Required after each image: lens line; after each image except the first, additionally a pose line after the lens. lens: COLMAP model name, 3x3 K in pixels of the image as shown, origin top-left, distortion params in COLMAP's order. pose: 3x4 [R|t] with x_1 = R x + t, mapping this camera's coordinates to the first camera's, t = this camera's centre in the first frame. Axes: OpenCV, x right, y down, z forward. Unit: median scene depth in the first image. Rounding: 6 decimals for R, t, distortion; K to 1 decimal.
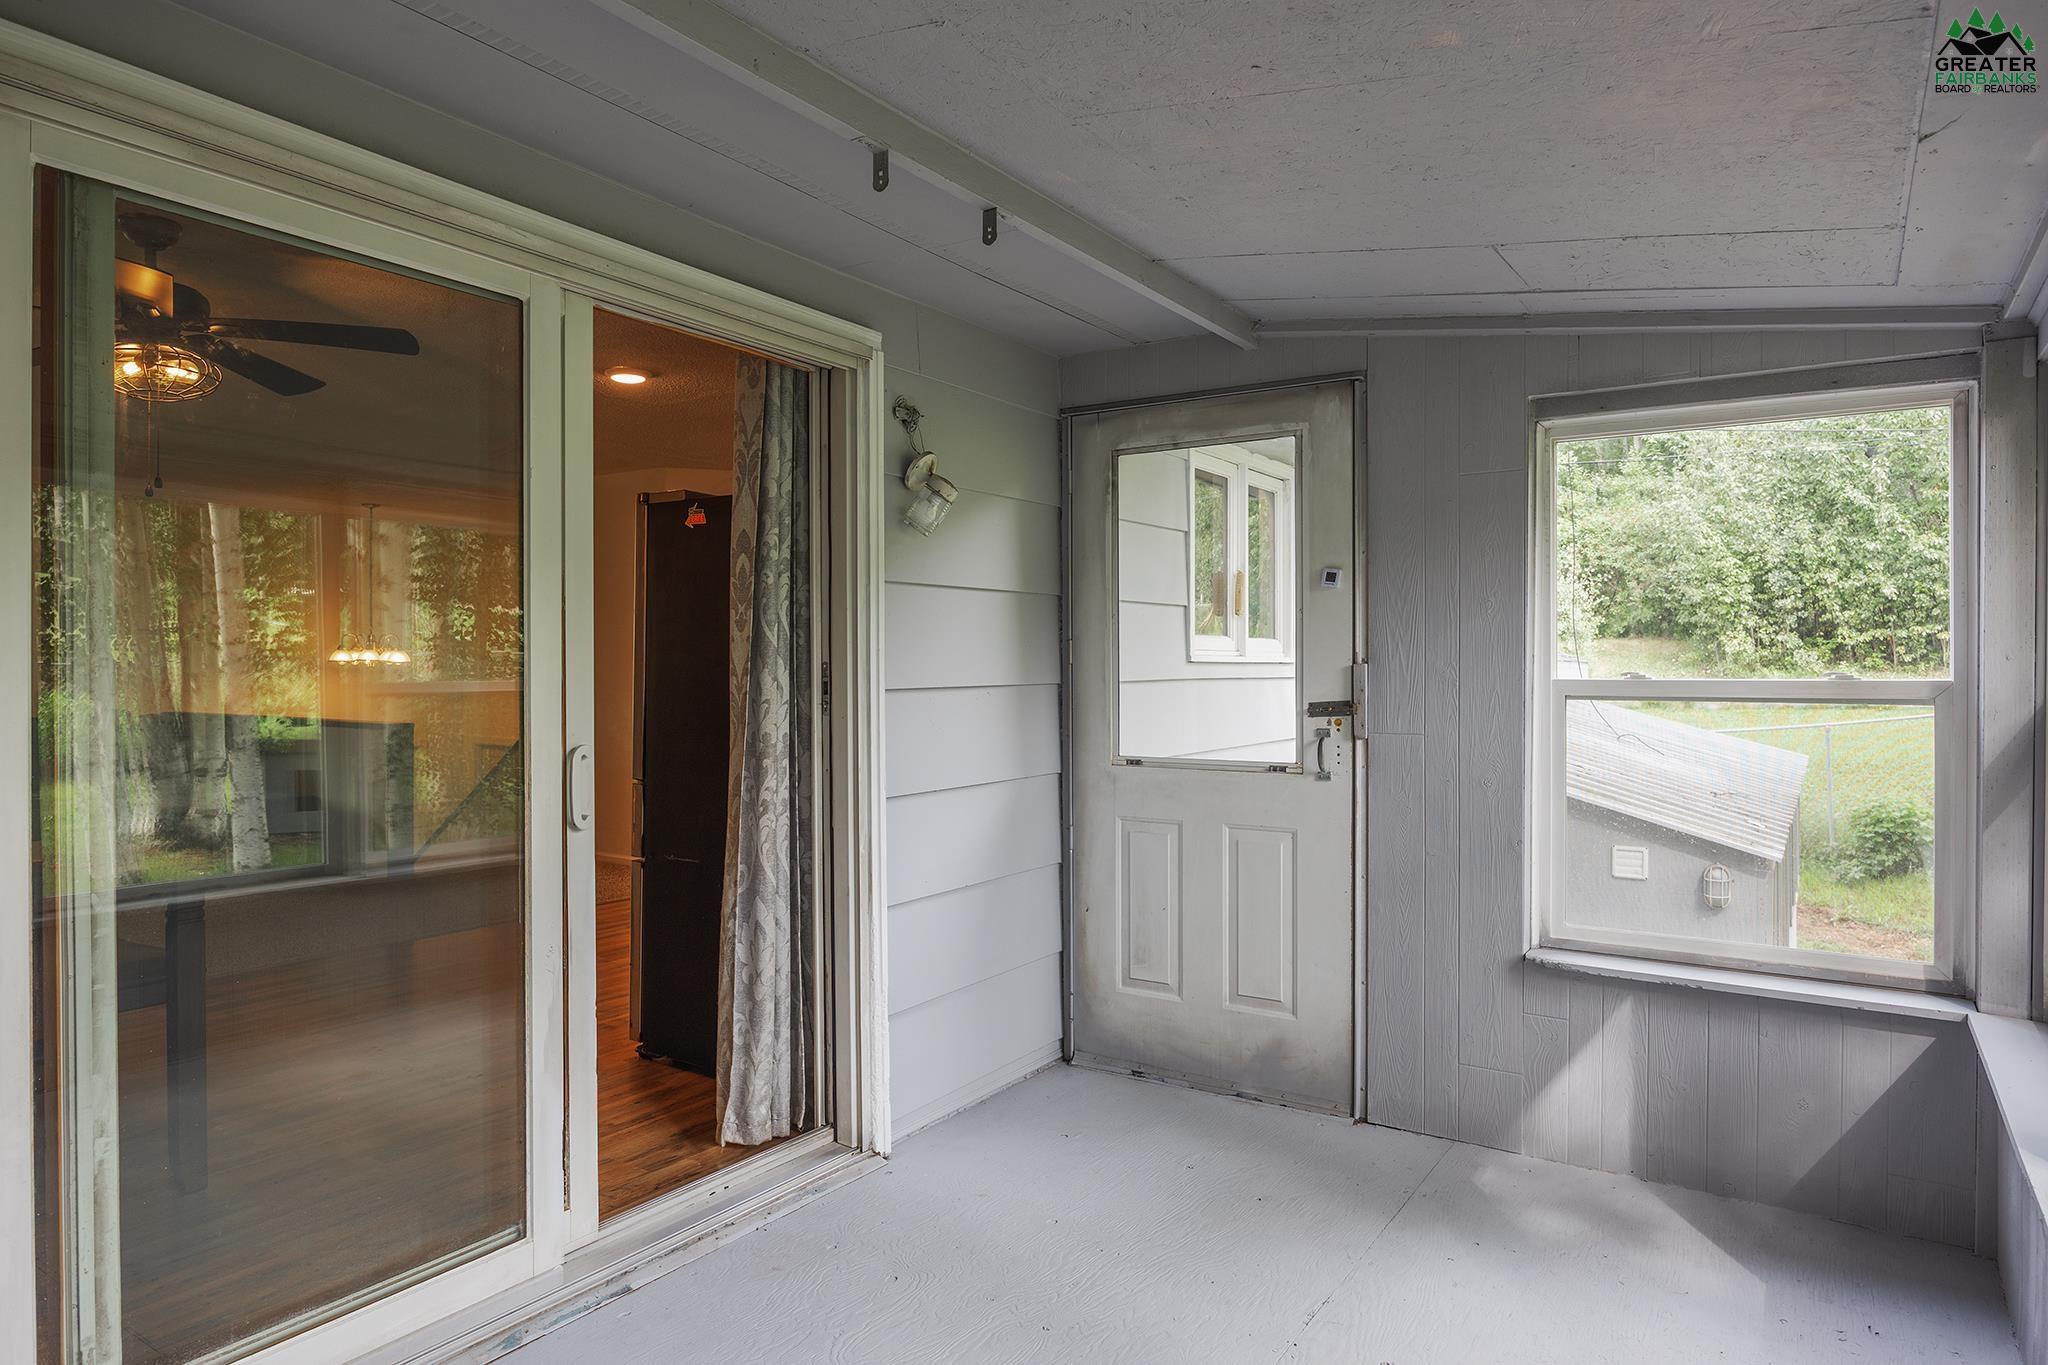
lens RADIAL K [[1251.5, 0, 1024.5], [0, 1251.5, 679.6], [0, 0, 1]] dist [-0.003880, -0.003043]
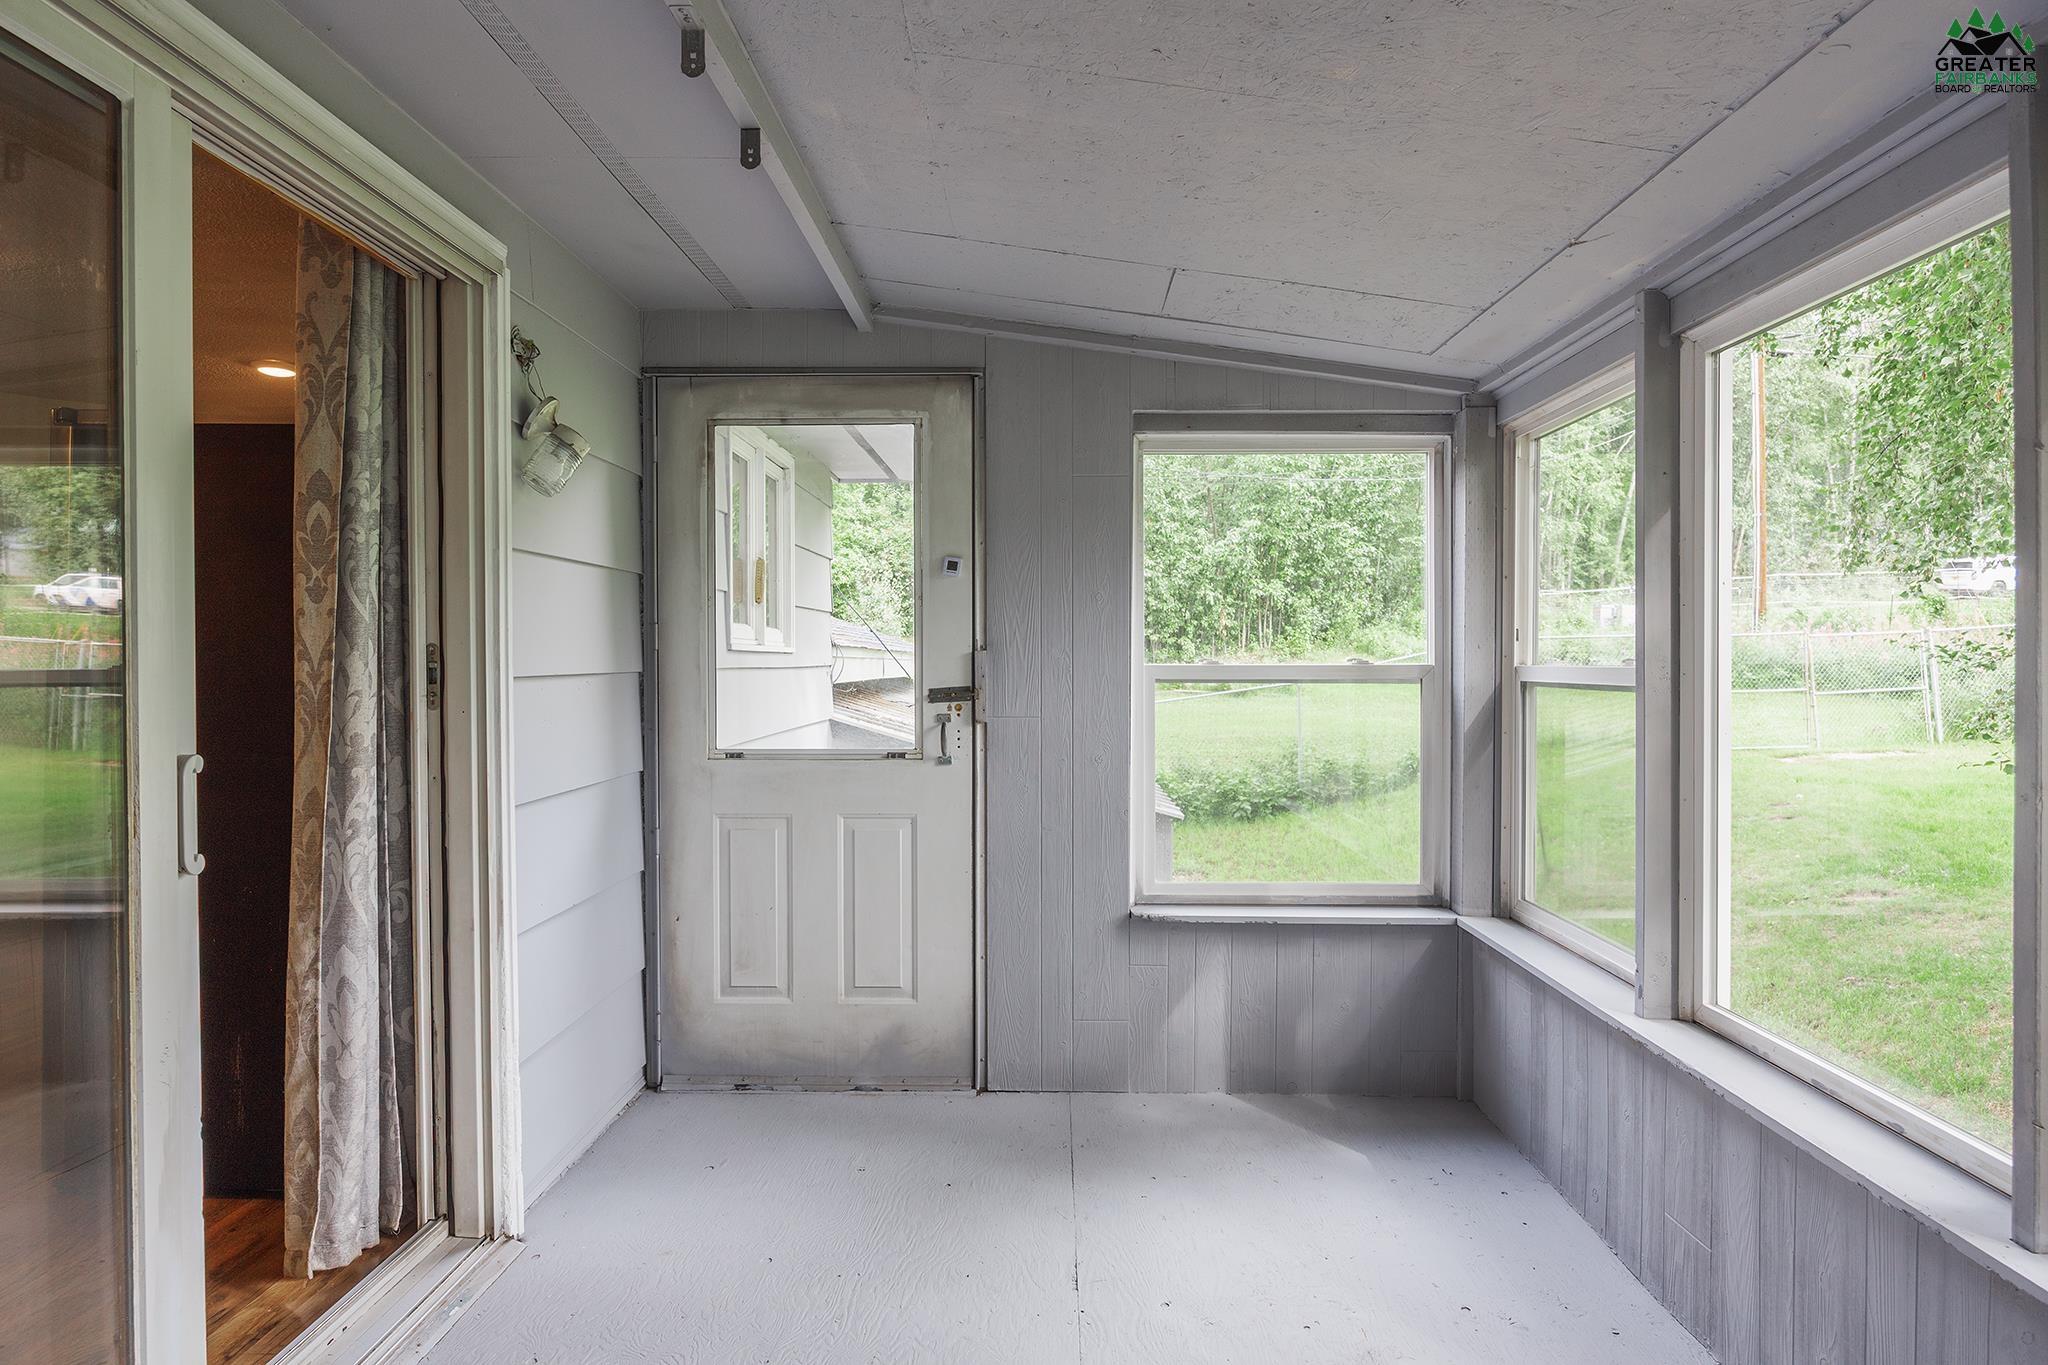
lens RADIAL K [[1221.9, 0, 1029.6], [0, 1221.9, 678.4], [0, 0, 1]] dist [-0.004636, 0.000280]
pose [[0.840857, -0.006423, 0.541219, -0.260252], [0.005221, 0.999979, 0.003756, 0.007425], [-0.541232, -0.000332, 0.840873, 0.133598]]
